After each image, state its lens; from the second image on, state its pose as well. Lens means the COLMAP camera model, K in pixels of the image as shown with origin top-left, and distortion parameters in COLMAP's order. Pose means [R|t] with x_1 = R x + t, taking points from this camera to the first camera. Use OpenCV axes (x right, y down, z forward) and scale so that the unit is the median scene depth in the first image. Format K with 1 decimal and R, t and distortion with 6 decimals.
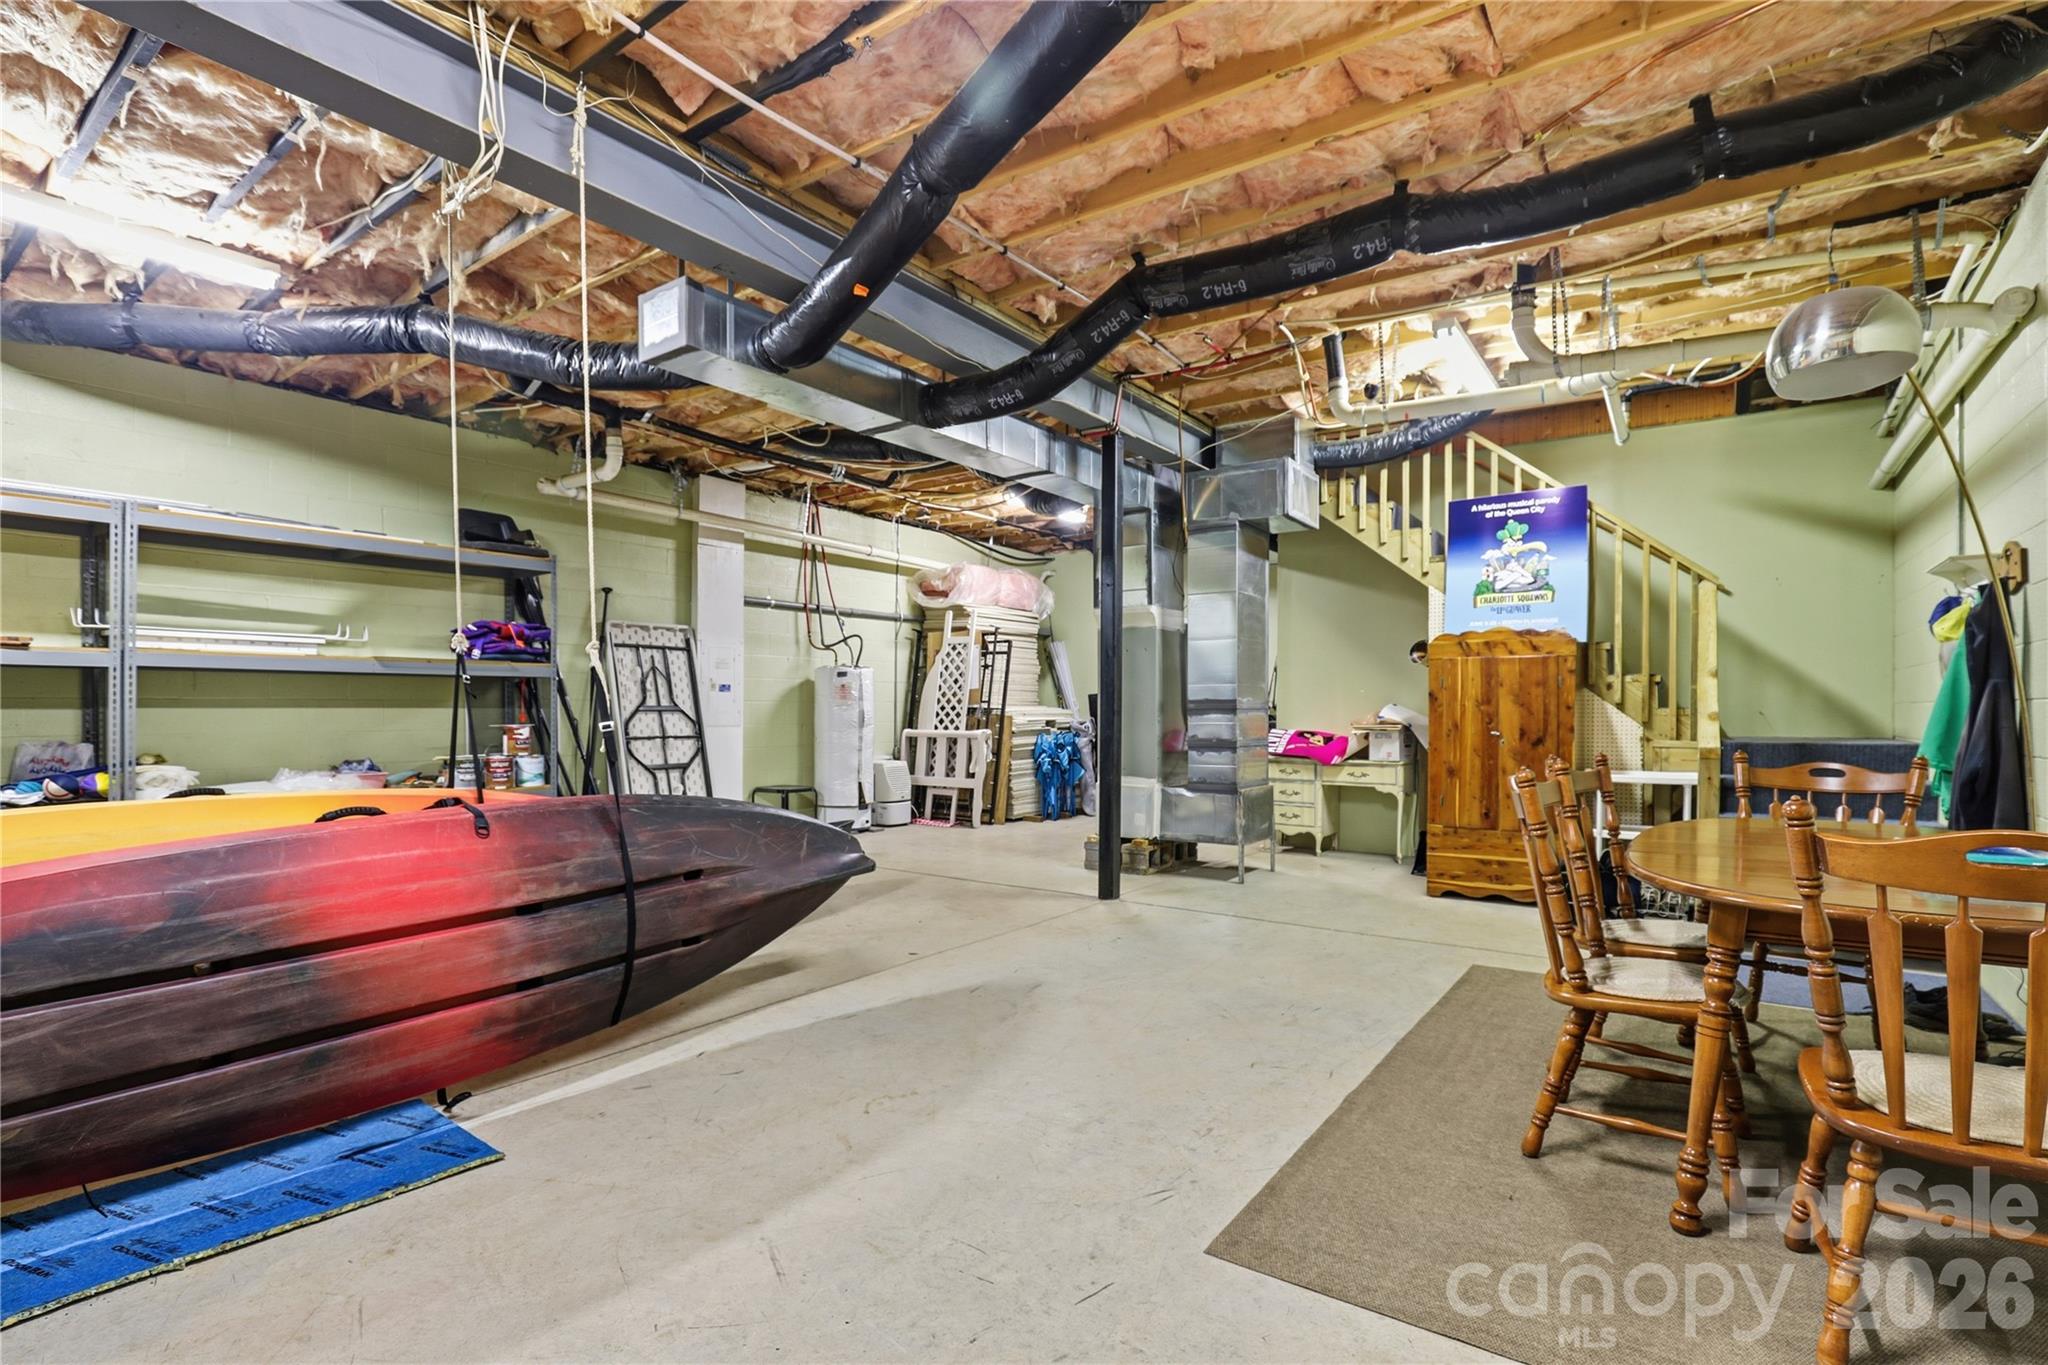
lens RADIAL K [[971.5, 0, 1045.7], [0, 971.5, 711.3], [0, 0, 1]] dist [-0.030636, 0.000134]
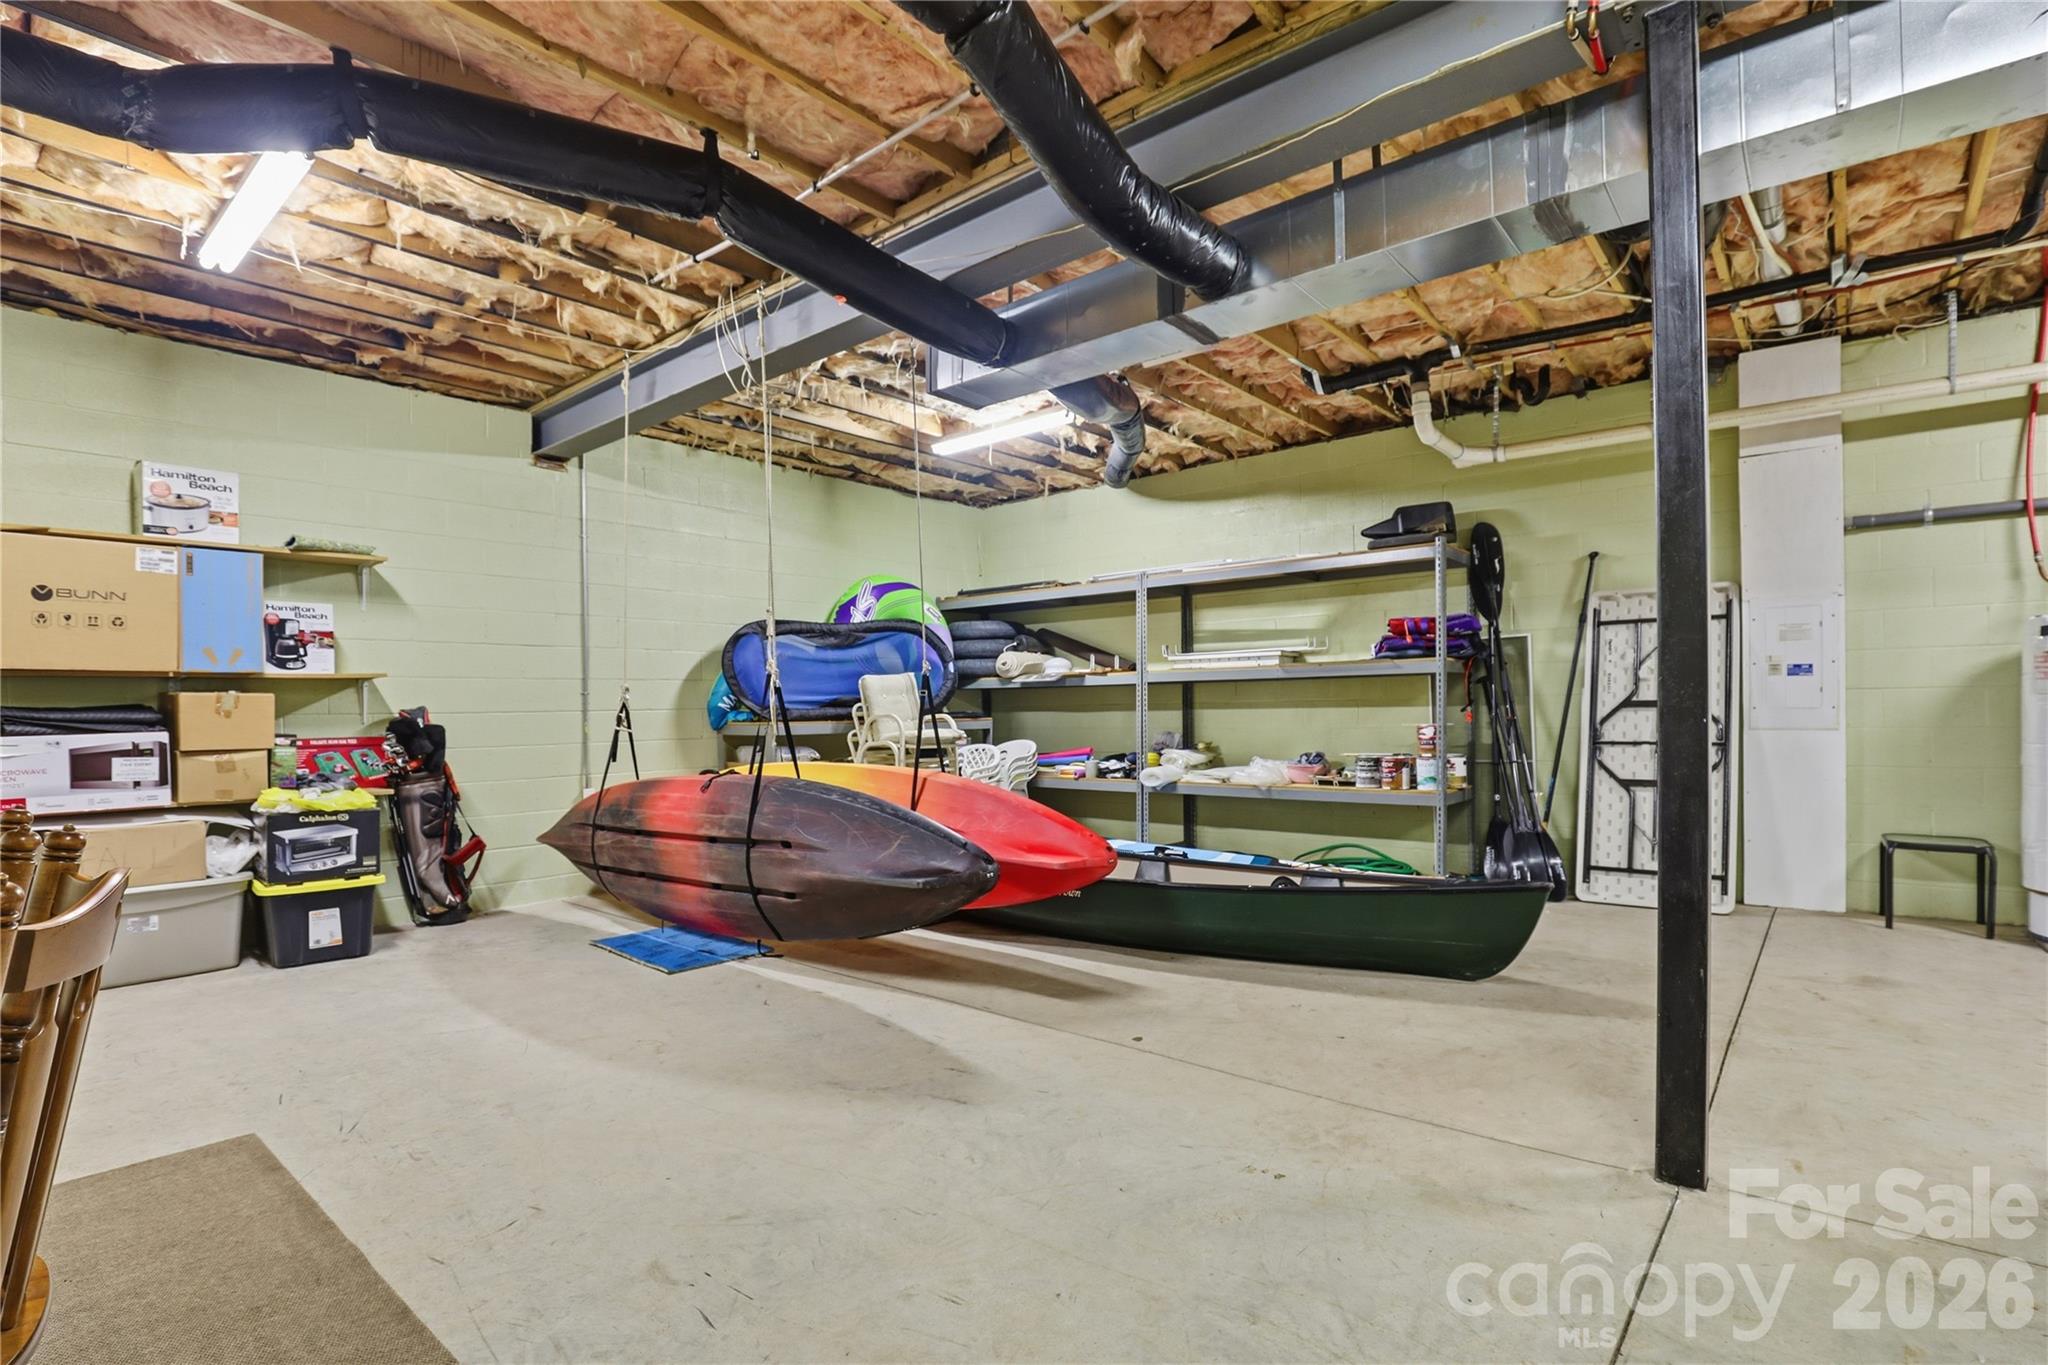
lens RADIAL K [[979.1, 0, 1029.8], [0, 979.1, 716.0], [0, 0, 1]] dist [-0.026450, 0.000576]
pose [[-0.096408, 0.005494, -0.995327, 0.472367], [0.011429, 0.999925, 0.004413, -0.002808], [0.995276, -0.010951, -0.096463, 0.755682]]
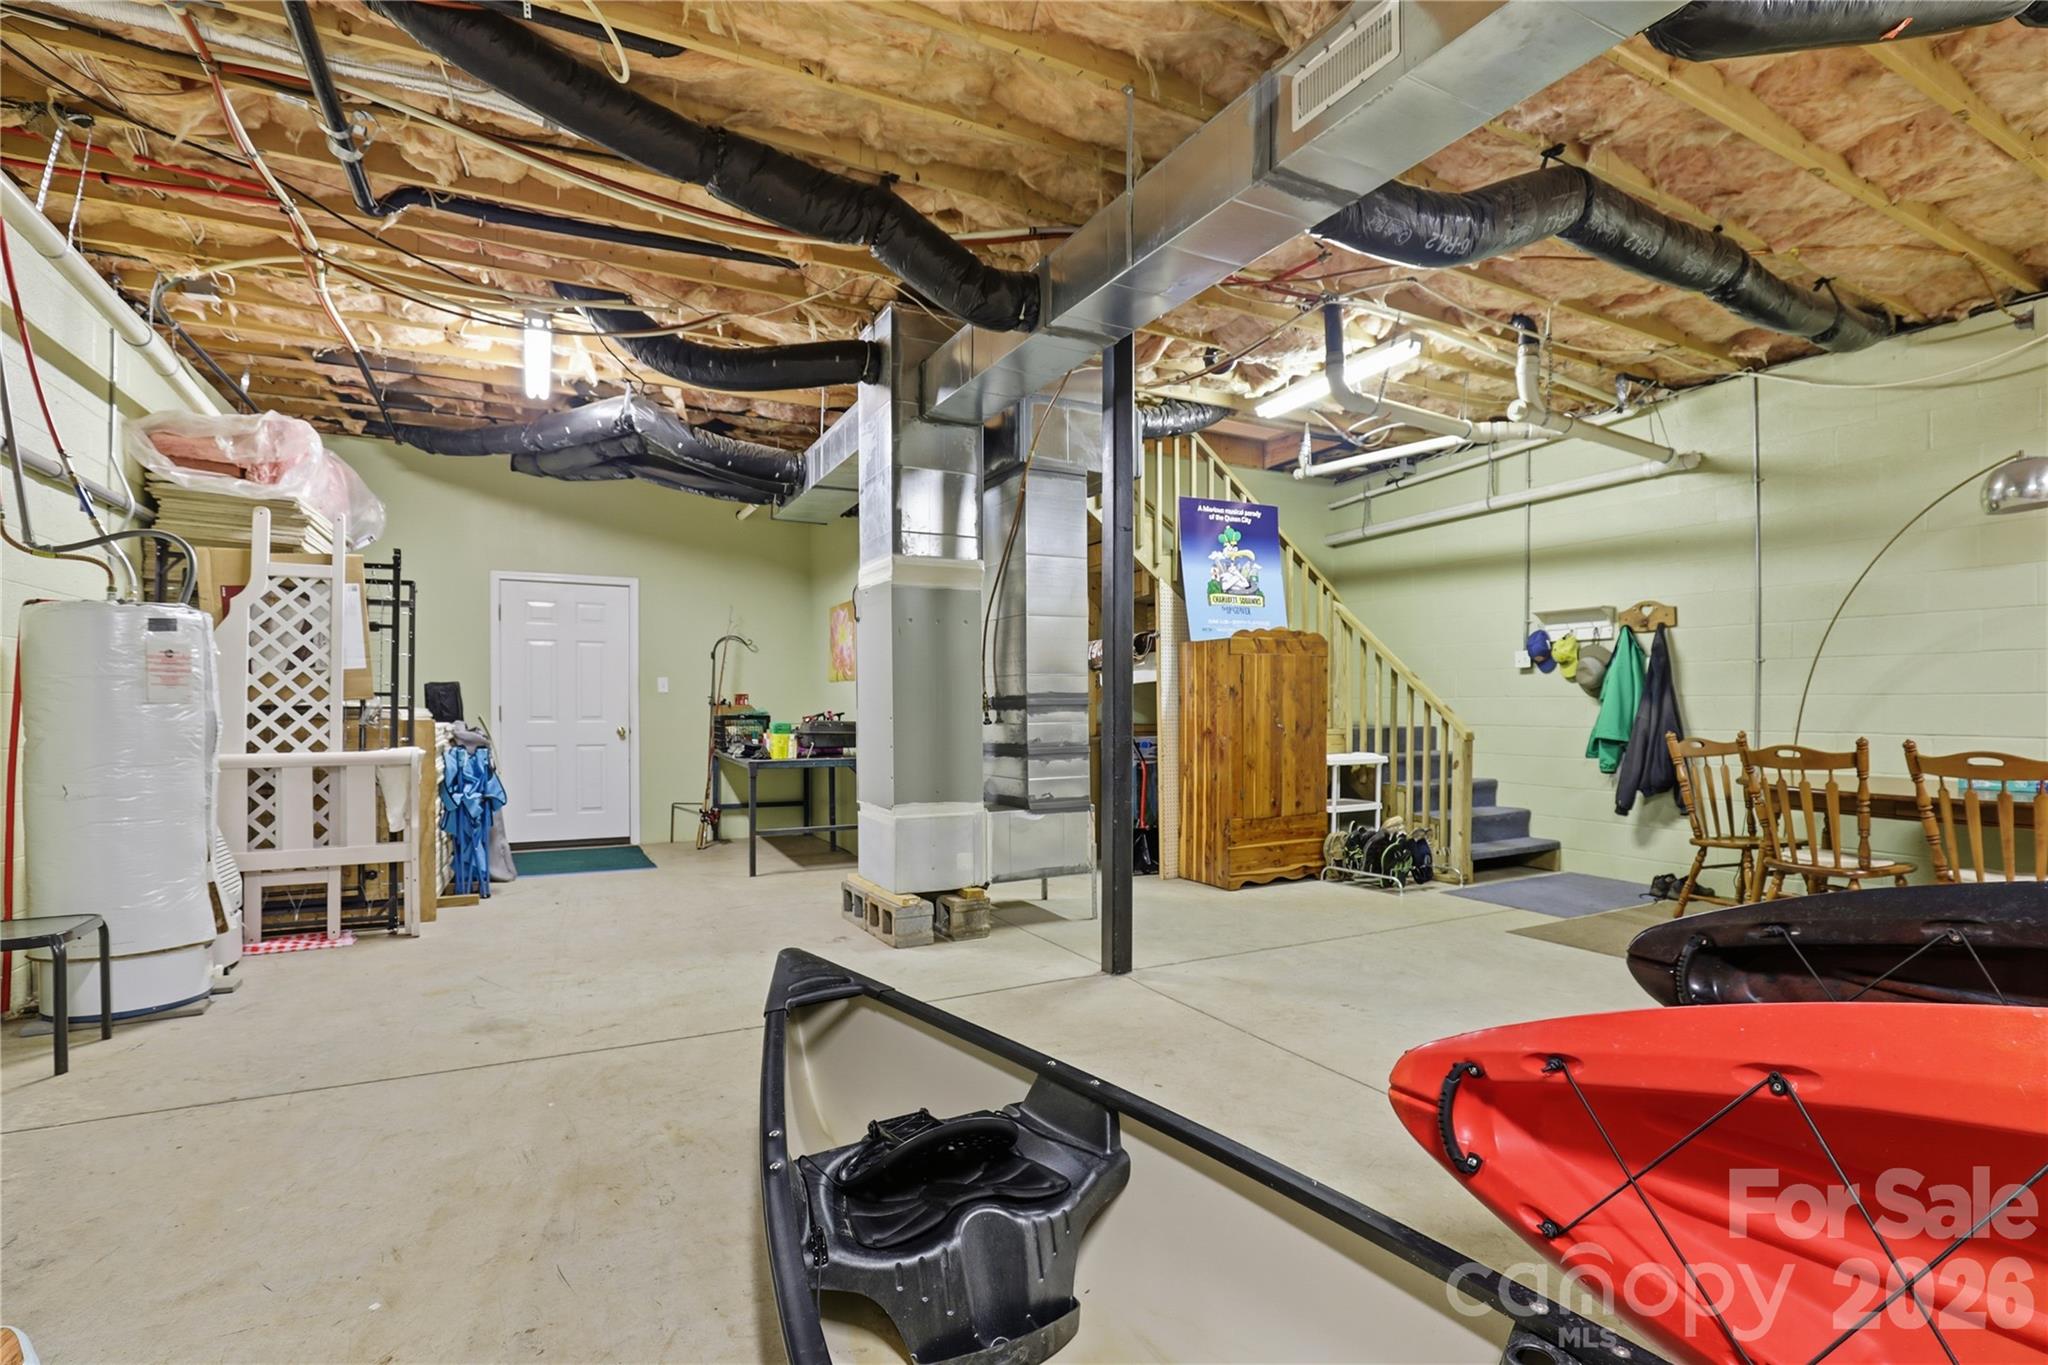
lens RADIAL K [[971.5, 0, 1045.7], [0, 971.5, 711.3], [0, 0, 1]] dist [-0.030636, 0.000134]
pose [[0.450630, -0.009810, 0.892657, -0.576139], [0.007606, 0.999946, 0.007150, -0.002867], [-0.892678, 0.003567, 0.450680, 0.709850]]
